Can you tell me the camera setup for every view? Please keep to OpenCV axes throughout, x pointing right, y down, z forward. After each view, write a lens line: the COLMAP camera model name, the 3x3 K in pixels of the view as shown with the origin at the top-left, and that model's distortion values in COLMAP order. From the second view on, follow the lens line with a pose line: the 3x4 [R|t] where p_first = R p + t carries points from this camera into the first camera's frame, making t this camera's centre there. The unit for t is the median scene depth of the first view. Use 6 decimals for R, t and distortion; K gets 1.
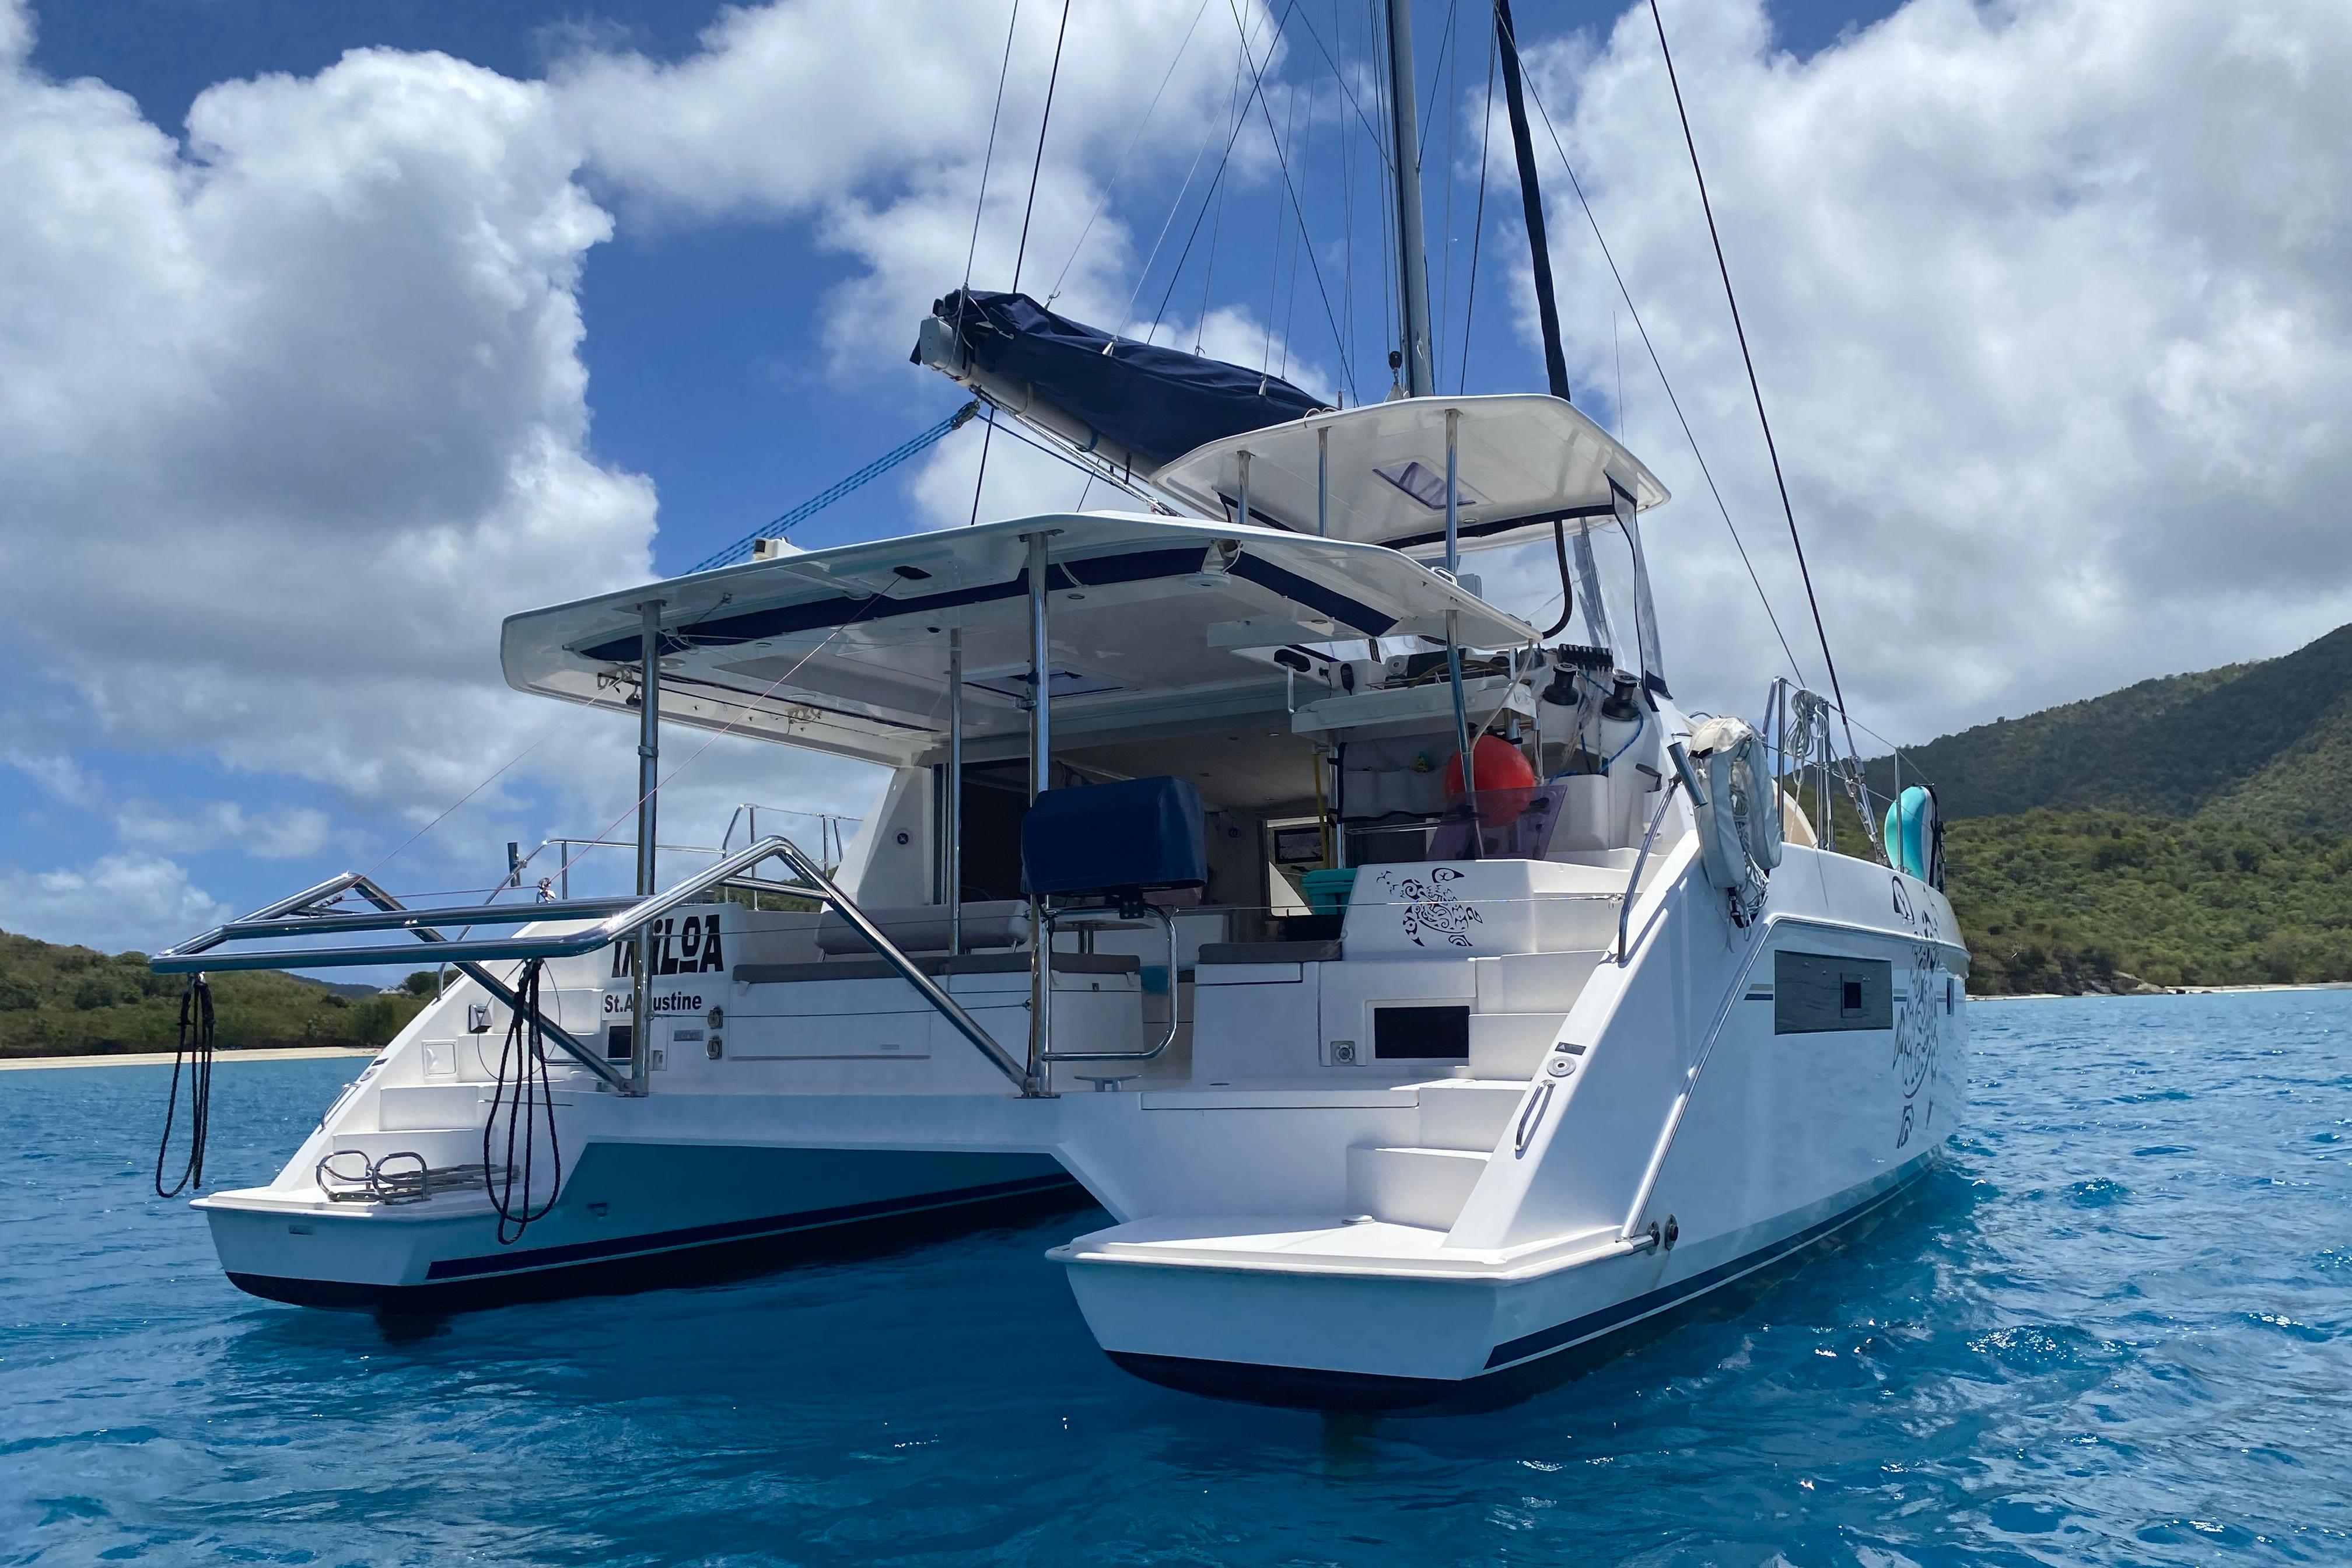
lens RADIAL K [[1704.6, 0, 1176.0], [0, 1704.6, 784.0], [0, 0, 1]] dist [0.053905, -0.000408]
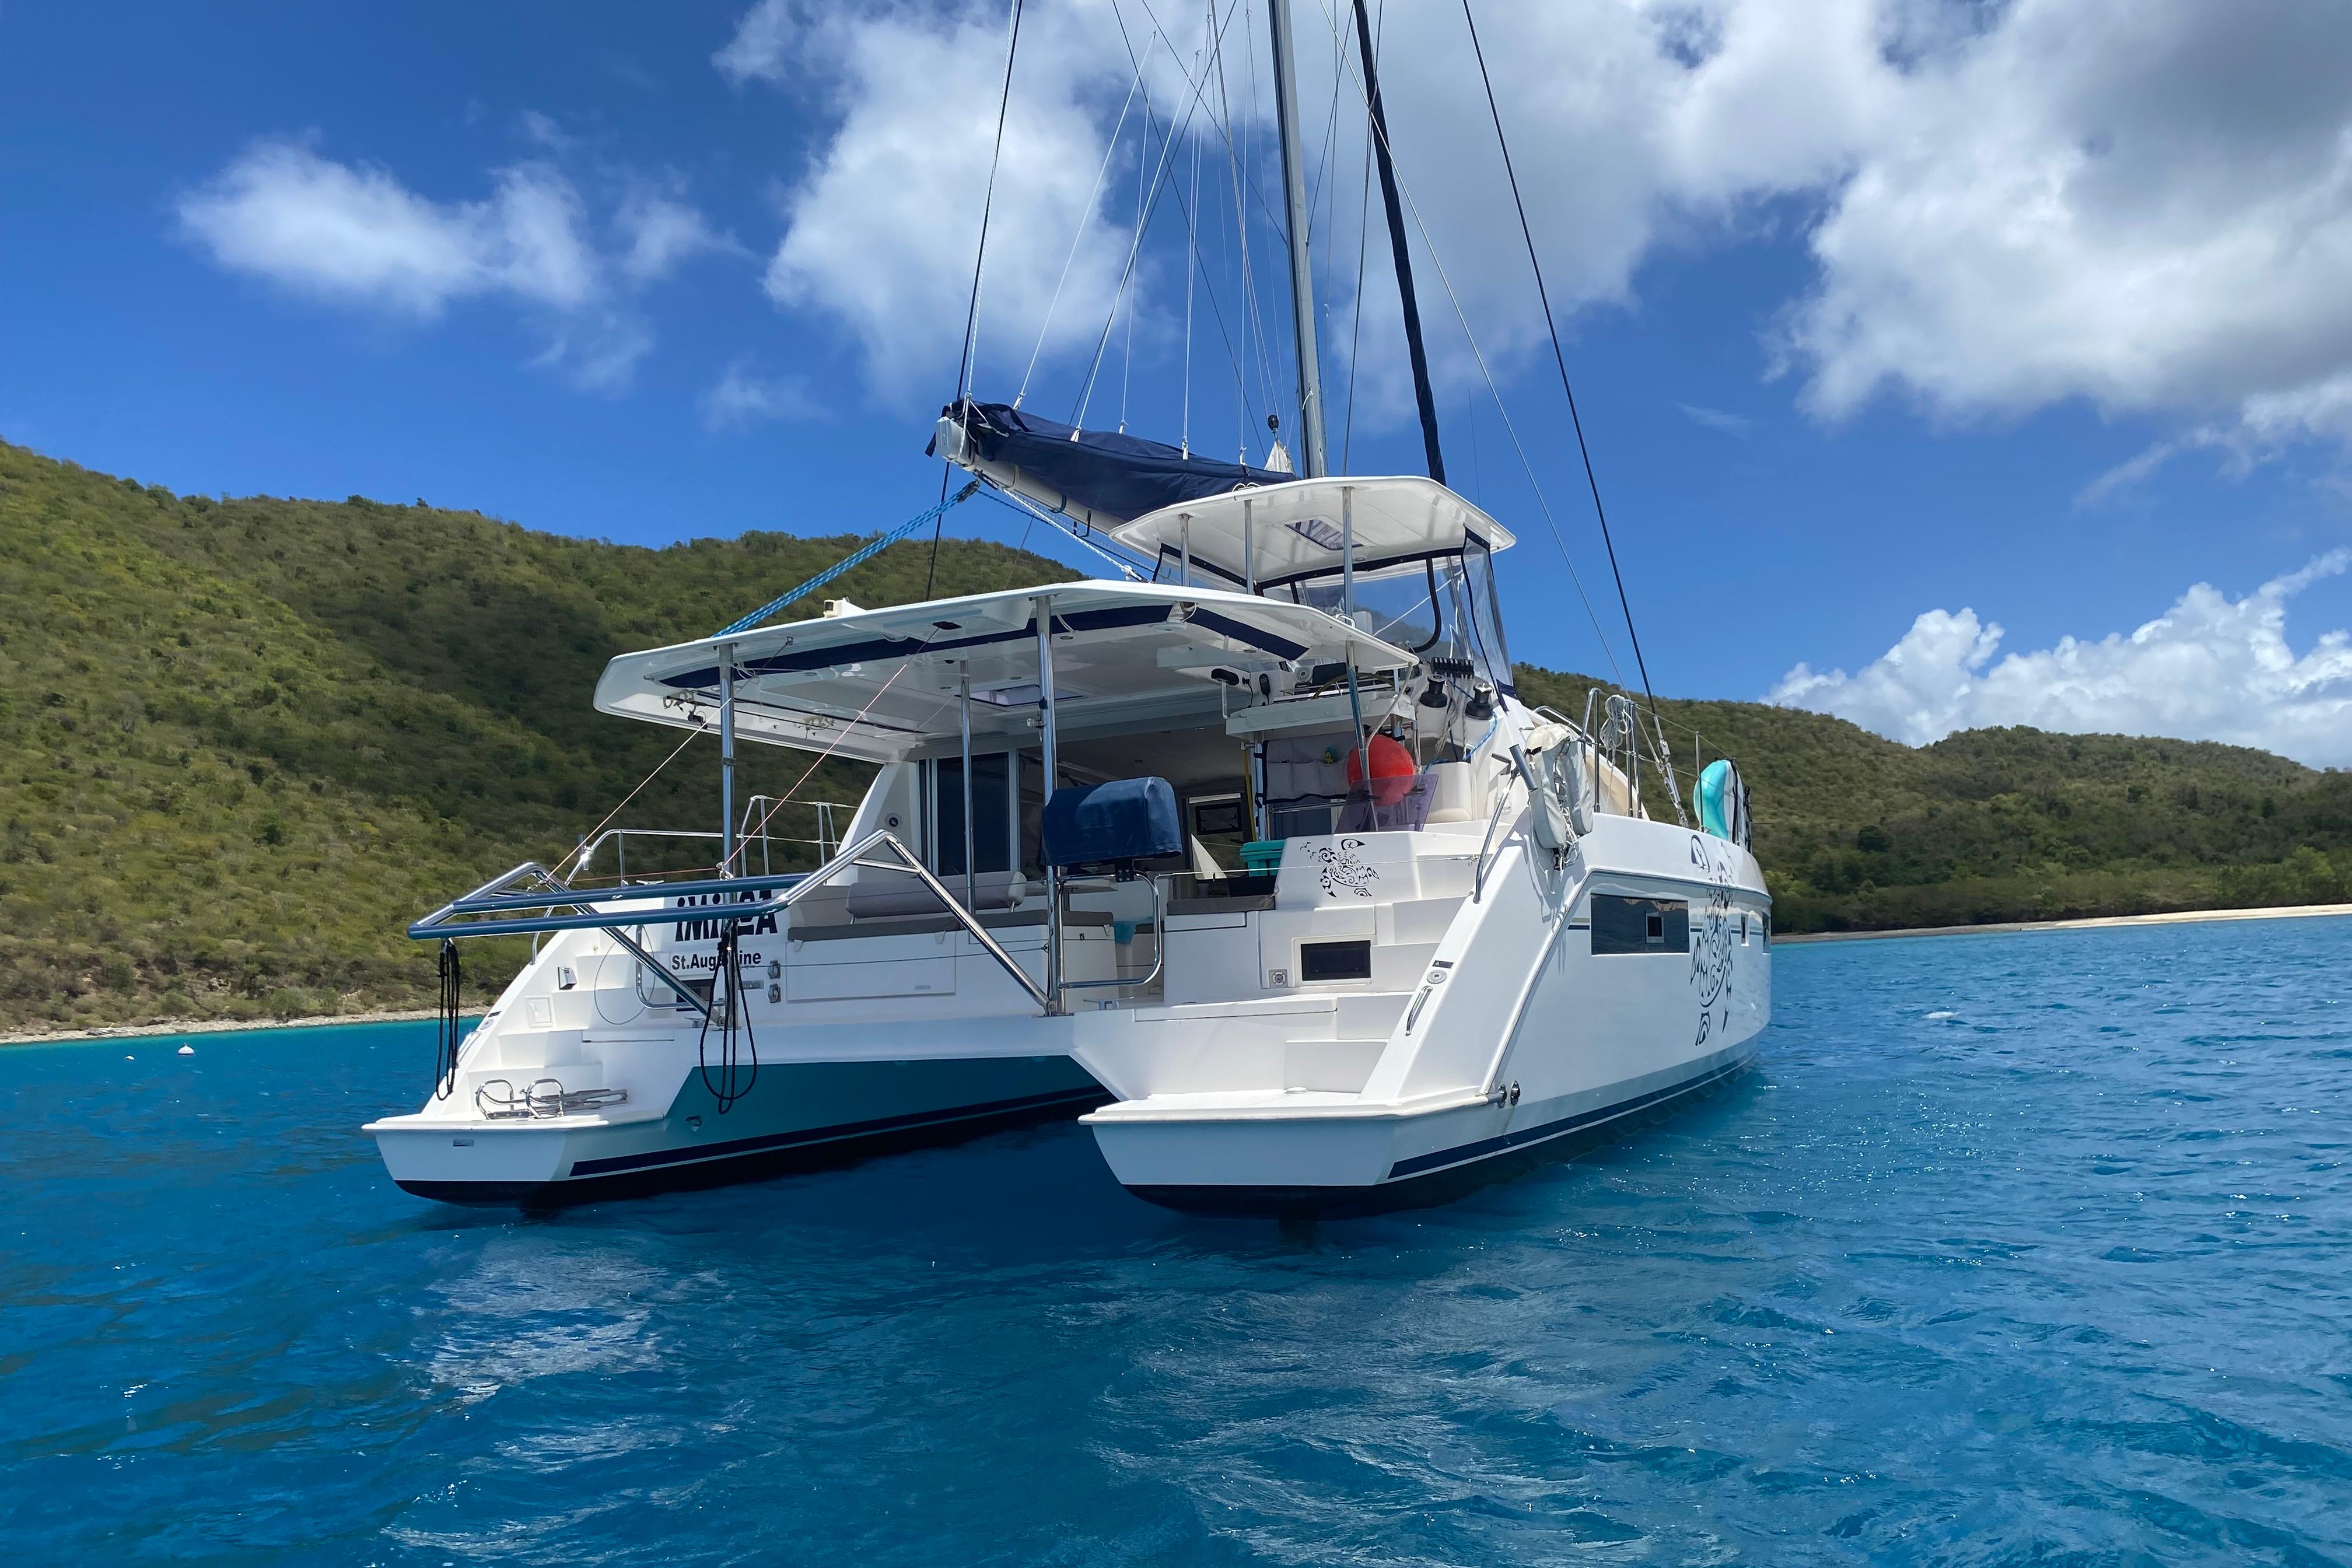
lens RADIAL K [[1768.1, 0, 1176.0], [0, 1768.1, 784.0], [0, 0, 1]] dist [-0.000153, 0.002785]
pose [[0.997030, -0.021641, 0.073915, -0.070620], [0.020072, 0.999559, 0.021902, -0.023361], [-0.074356, -0.020353, 0.997024, -0.325920]]
